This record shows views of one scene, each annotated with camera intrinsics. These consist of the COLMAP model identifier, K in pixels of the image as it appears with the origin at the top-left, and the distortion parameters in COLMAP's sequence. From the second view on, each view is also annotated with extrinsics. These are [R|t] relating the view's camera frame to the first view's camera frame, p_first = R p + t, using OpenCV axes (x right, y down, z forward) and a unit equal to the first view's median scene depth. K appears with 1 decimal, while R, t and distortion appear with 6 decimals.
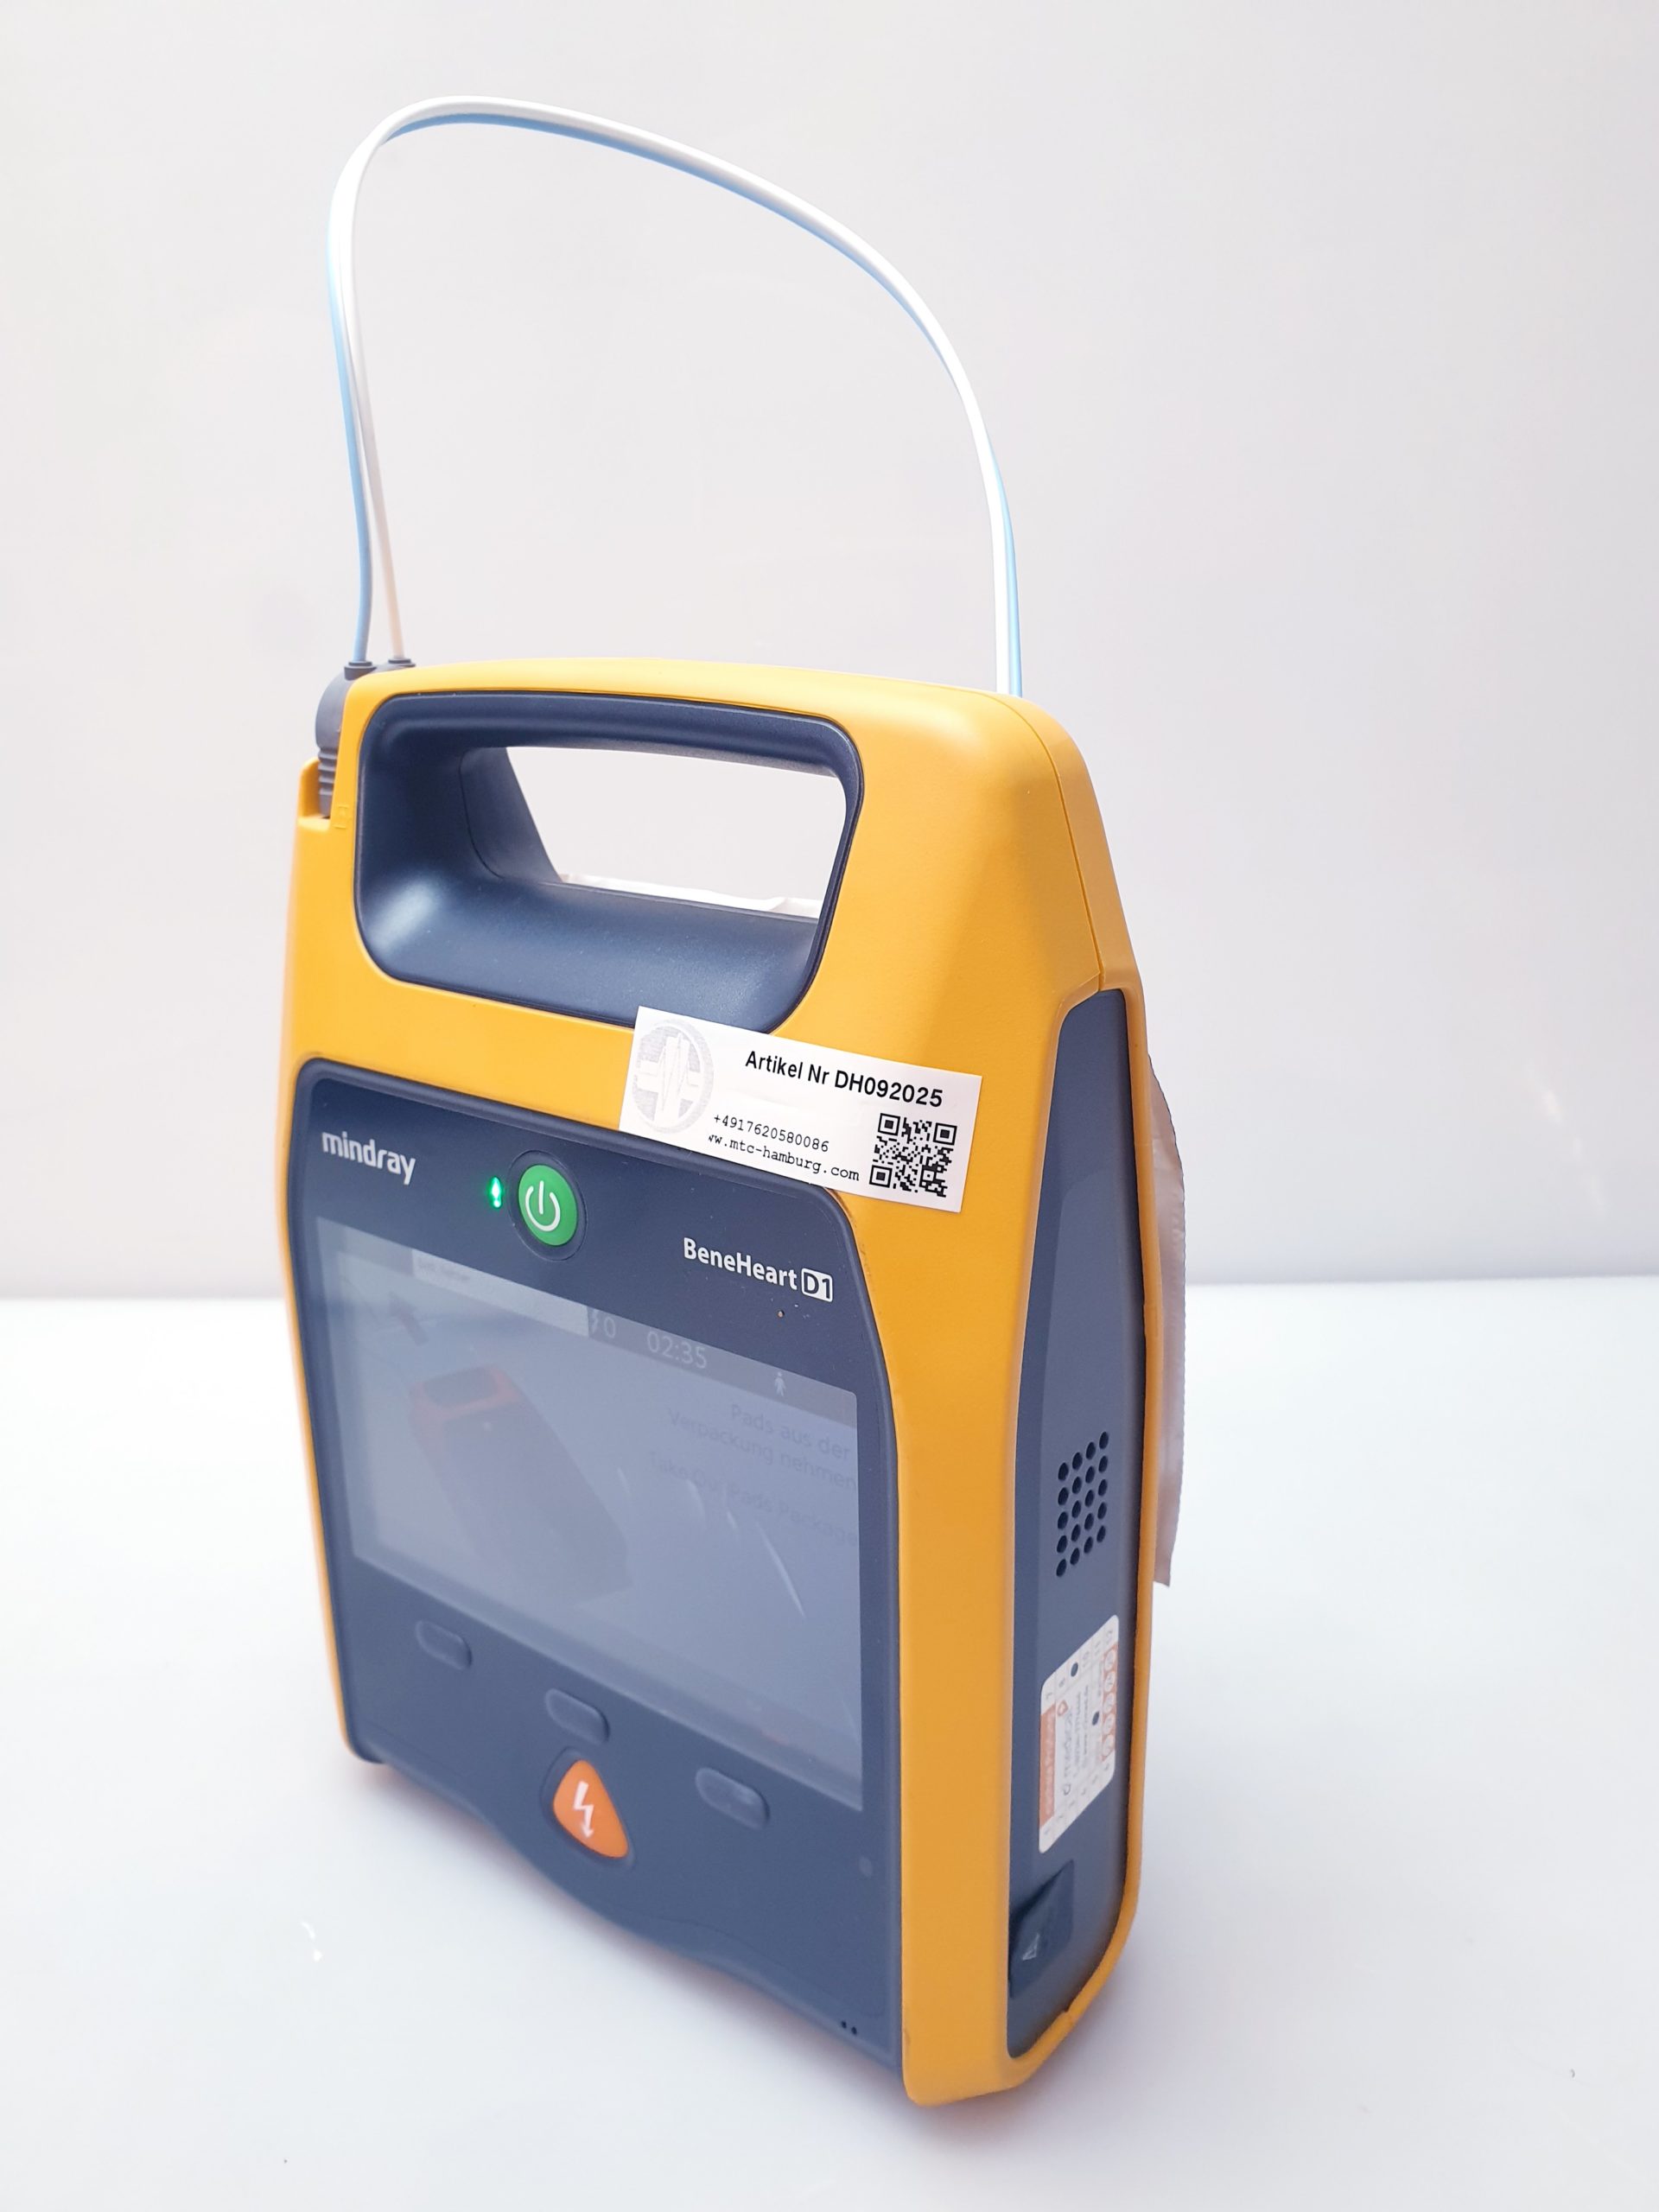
lens RADIAL K [[1763.3, 0, 883.8], [0, 1763.3, 1096.1], [0, 0, 1]] dist [0.041891, -0.003076]
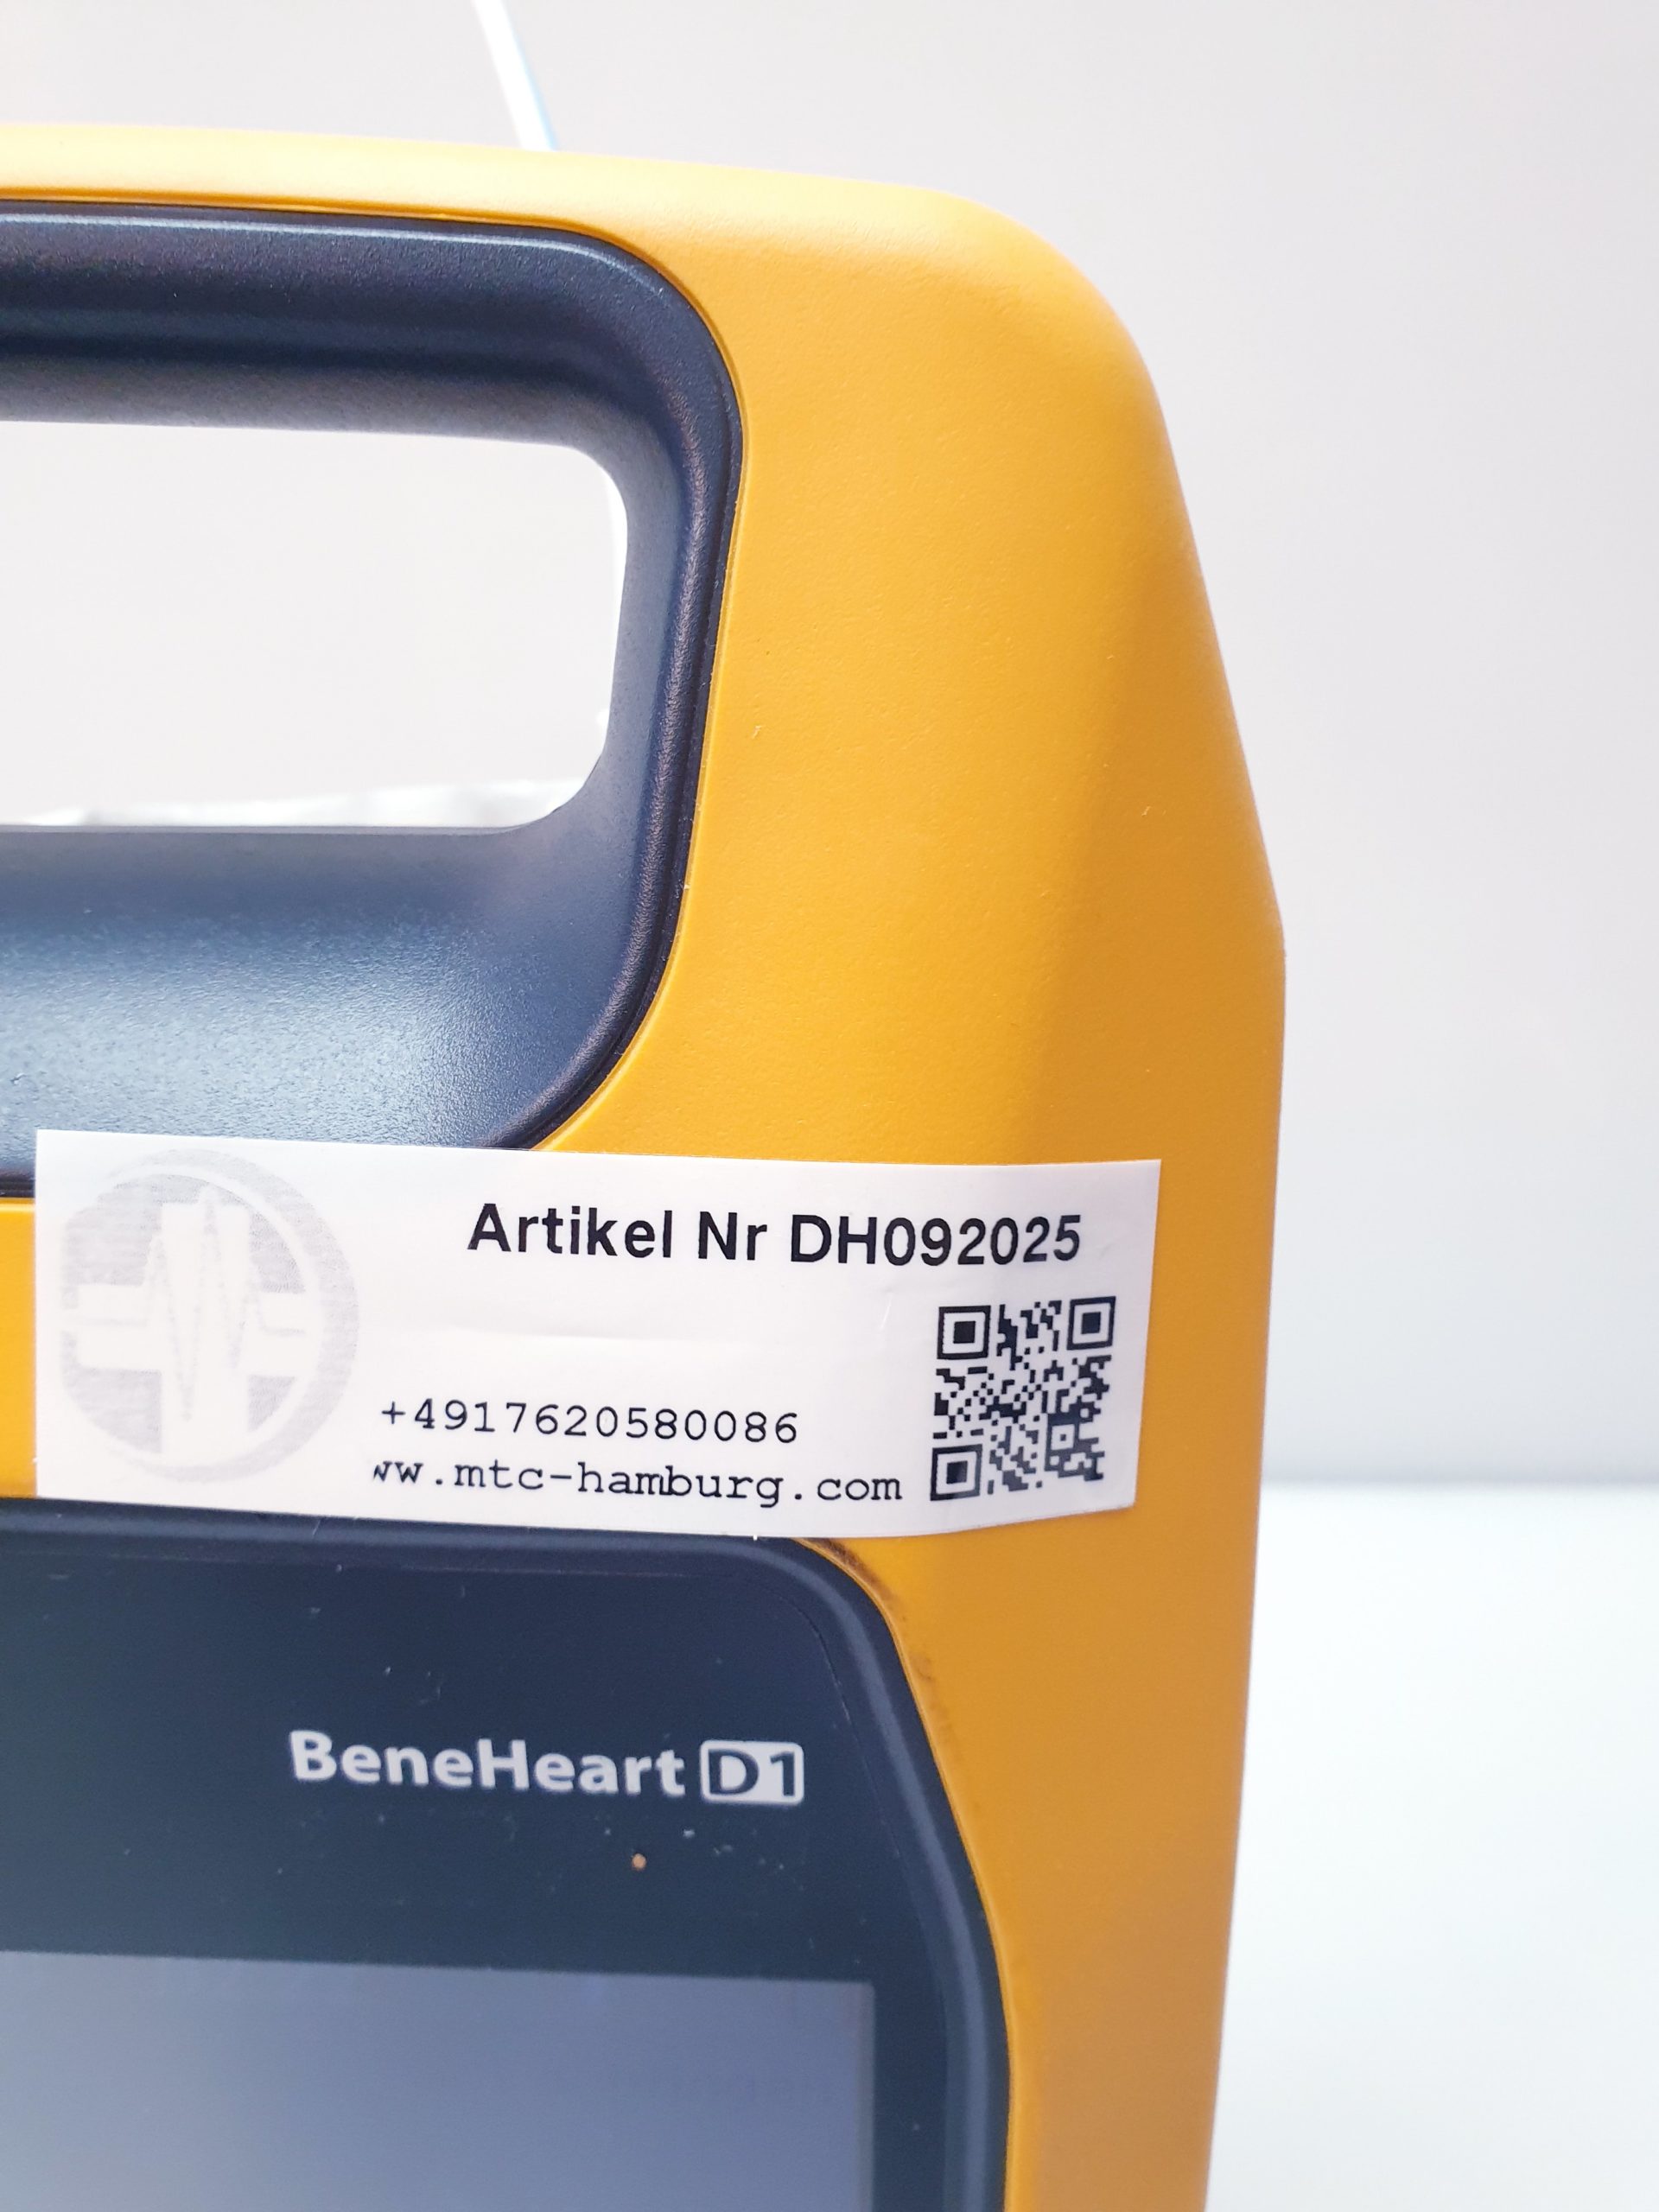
lens RADIAL K [[1678.7, 0, 829.5], [0, 1678.7, 1106.0], [0, 0, 1]] dist [0.142567, -0.508814]
pose [[0.835326, -0.177549, 0.520295, -0.189121], [0.153605, 0.984097, 0.089209, -0.064355], [-0.527860, 0.005401, 0.849315, 0.684573]]
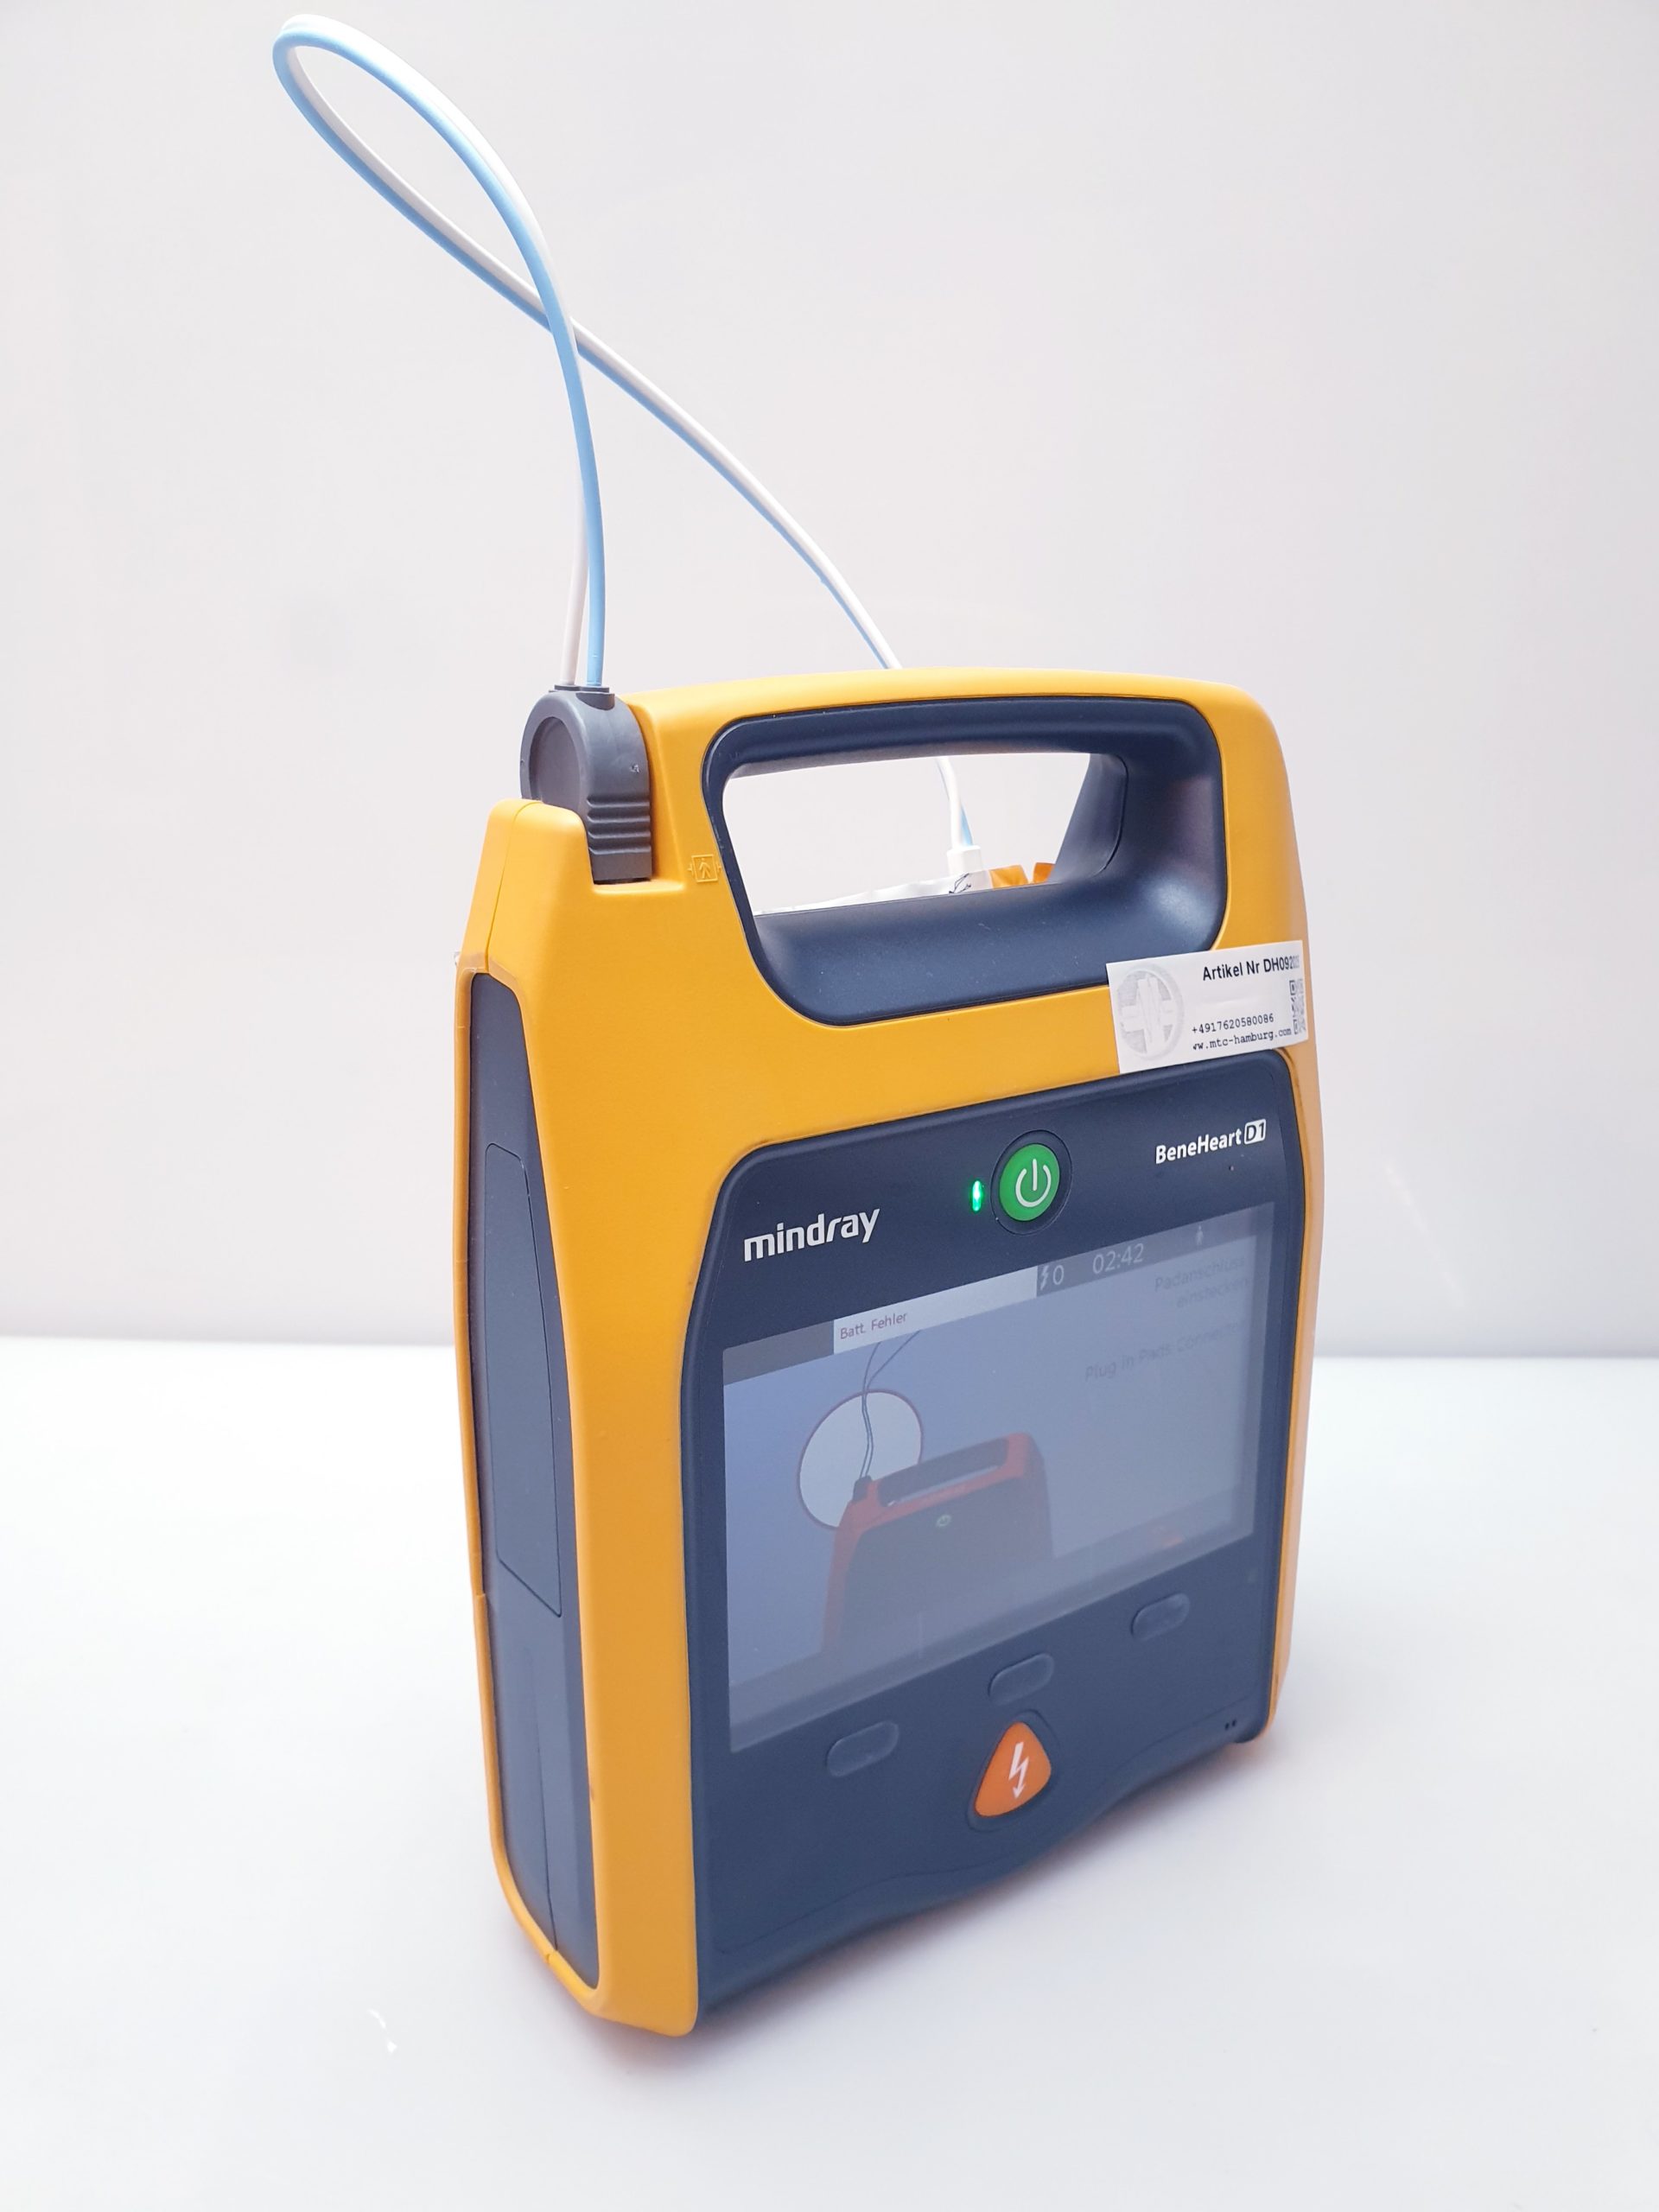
lens RADIAL K [[1688.6, 0, 797.2], [0, 1688.6, 1142.0], [0, 0, 1]] dist [0.118388, -0.000443]
pose [[0.336697, -0.259589, 0.905123, -1.298319], [0.282292, 0.944861, 0.165976, -0.190712], [-0.898302, 0.199626, 0.391412, 0.817443]]
